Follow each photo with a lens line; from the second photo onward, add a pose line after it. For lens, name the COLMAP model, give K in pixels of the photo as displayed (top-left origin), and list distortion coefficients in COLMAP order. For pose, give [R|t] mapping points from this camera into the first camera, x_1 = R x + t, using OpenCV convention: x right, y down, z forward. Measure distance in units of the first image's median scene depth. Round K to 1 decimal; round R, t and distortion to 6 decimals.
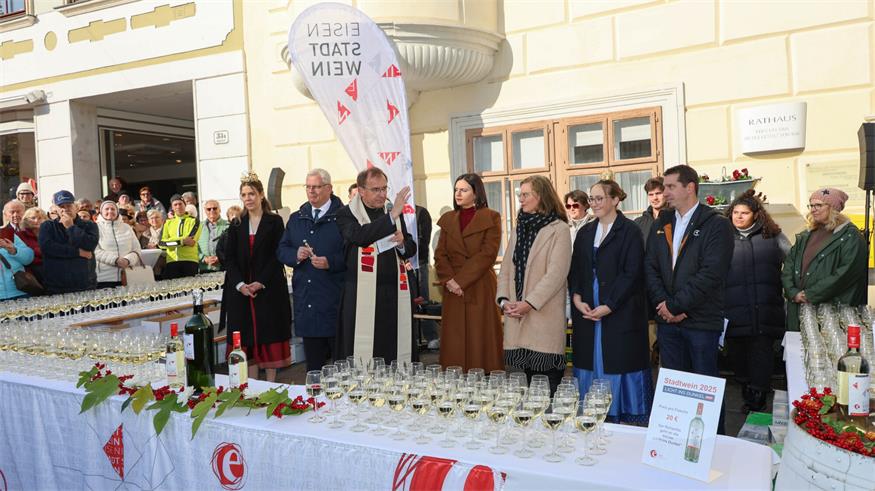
lens RADIAL K [[686.1, 0, 437.5], [0, 686.1, 245.5], [0, 0, 1]] dist [0.030354, -0.001434]
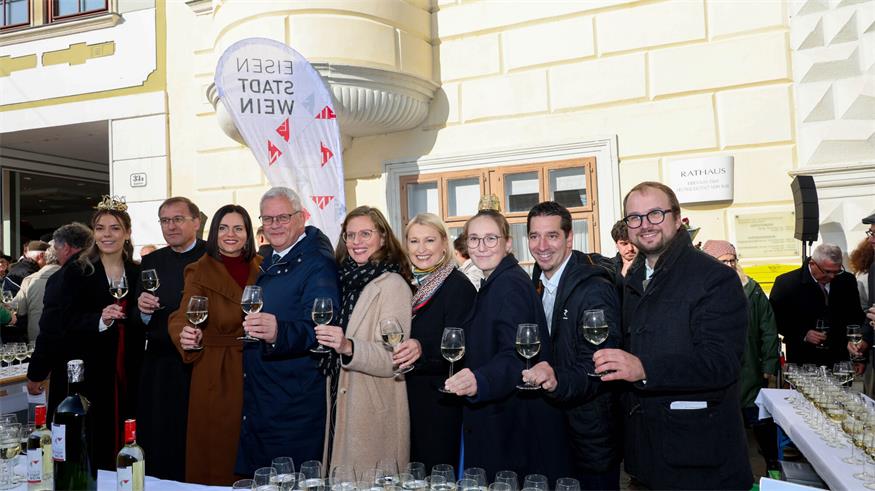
lens RADIAL K [[624.4, 0, 437.5], [0, 624.4, 245.5], [0, 0, 1]] dist [0.026144, 0.001063]
pose [[0.990772, 0.011011, 0.135092, -0.030233], [-0.000906, 0.997210, -0.074635, -0.003220], [-0.135537, 0.073824, 0.988018, 0.135800]]
